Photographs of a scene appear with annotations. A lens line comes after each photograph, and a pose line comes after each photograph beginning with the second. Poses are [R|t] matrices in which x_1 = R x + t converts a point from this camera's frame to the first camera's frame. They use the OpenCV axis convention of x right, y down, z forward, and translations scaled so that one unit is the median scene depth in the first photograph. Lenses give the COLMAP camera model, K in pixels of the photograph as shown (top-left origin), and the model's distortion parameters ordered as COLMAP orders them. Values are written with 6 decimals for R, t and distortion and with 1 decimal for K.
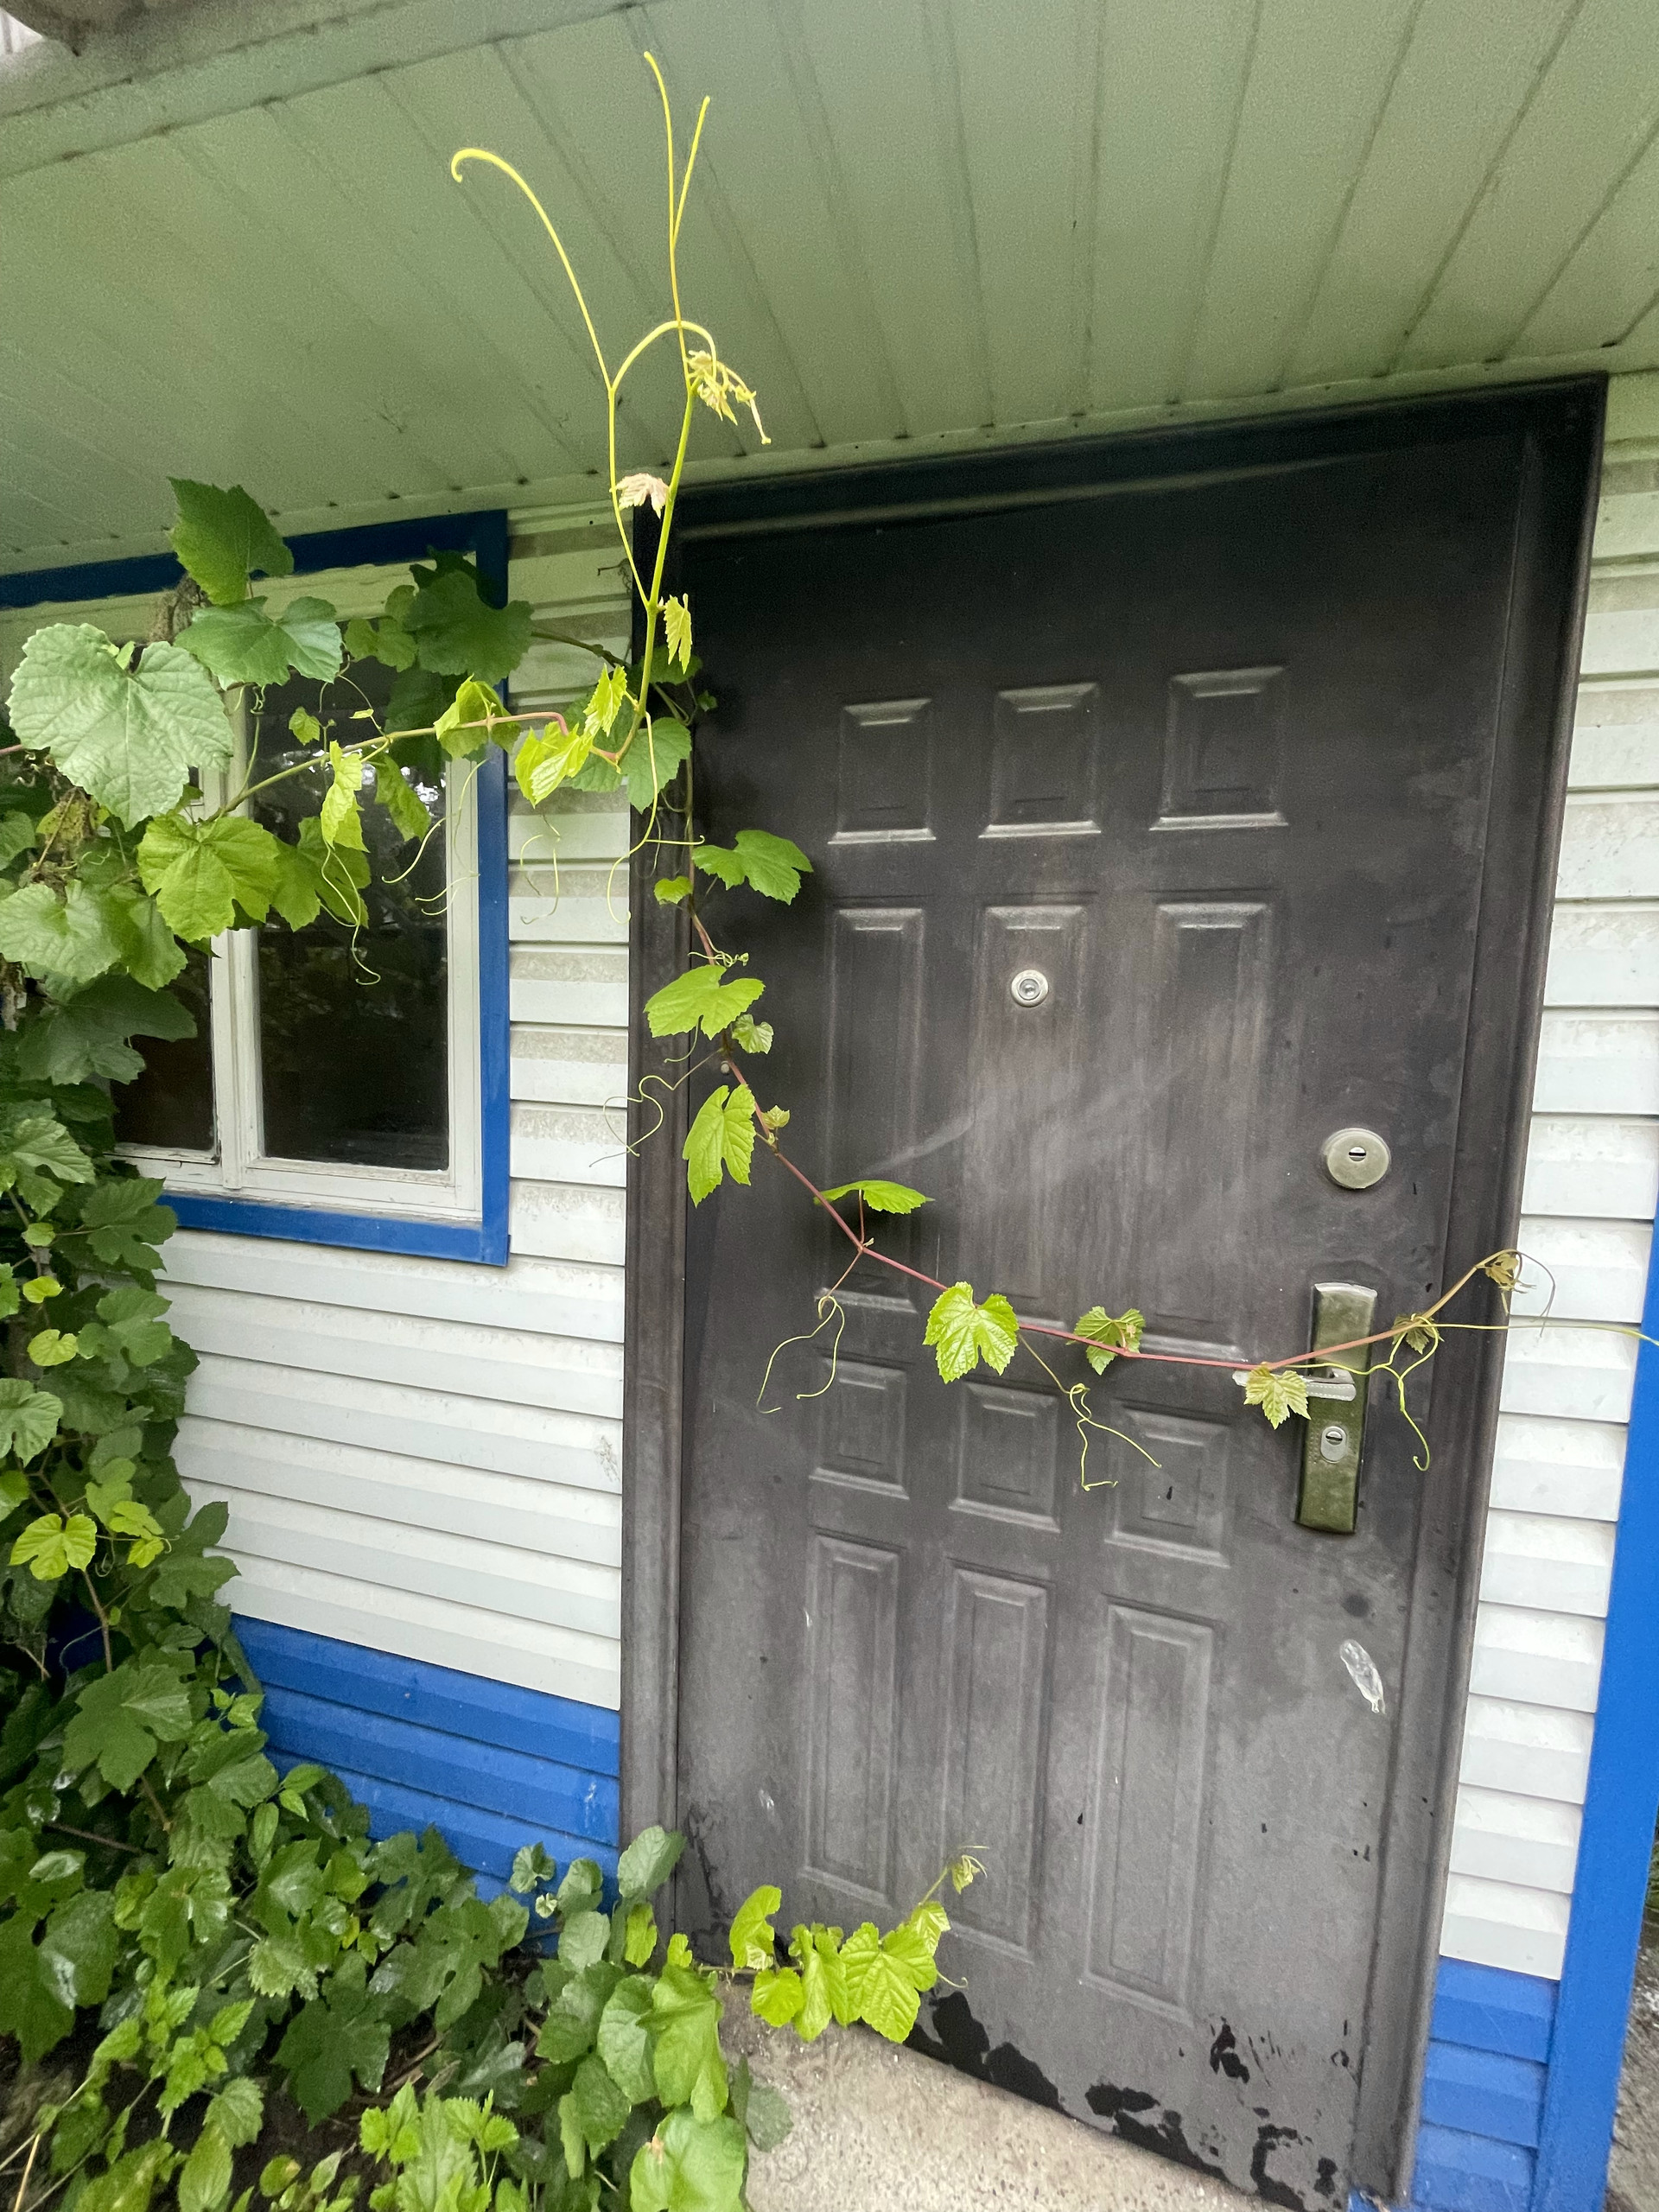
lens RADIAL K [[907.6, 0, 800.2], [0, 907.6, 1091.1], [0, 0, 1]] dist [-0.000348, -0.000058]
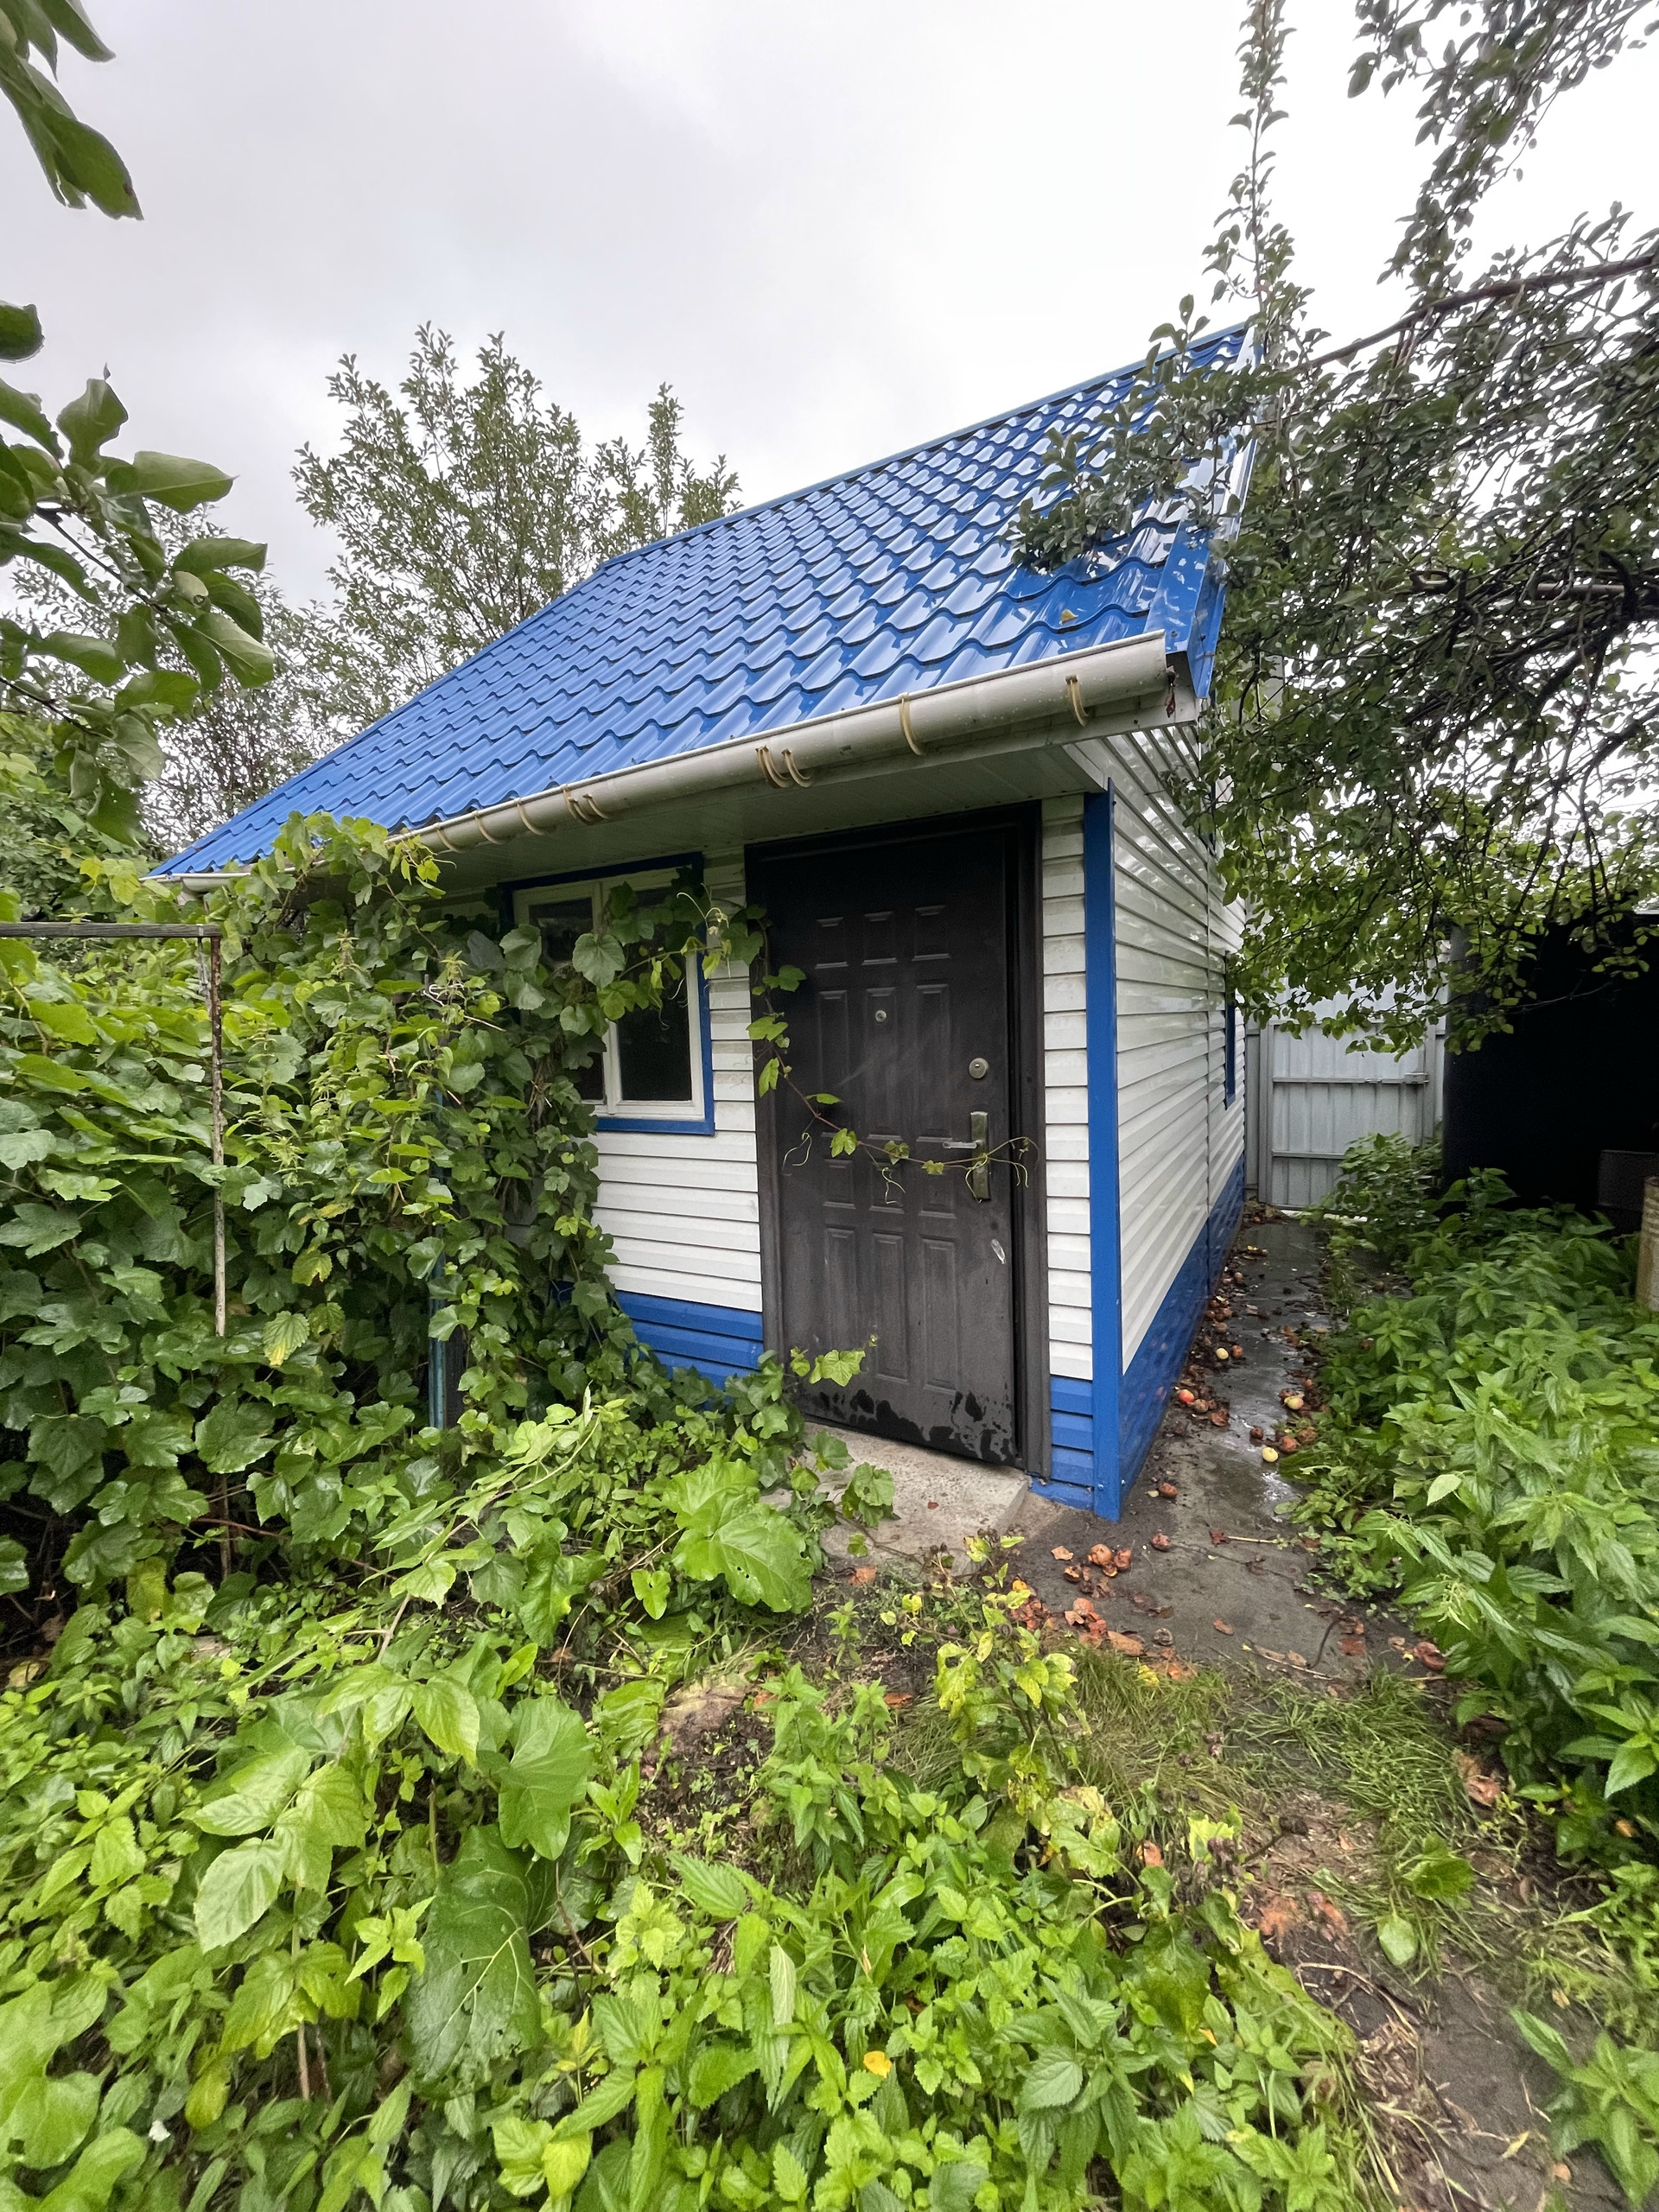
lens RADIAL K [[894.8, 0, 829.5], [0, 894.8, 1106.0], [0, 0, 1]] dist [-0.000071, 0.005757]
pose [[0.972122, -0.041704, -0.230738, 0.644802], [0.037798, 0.999058, -0.021323, 0.192669], [0.231410, 0.012007, 0.972782, -1.541141]]
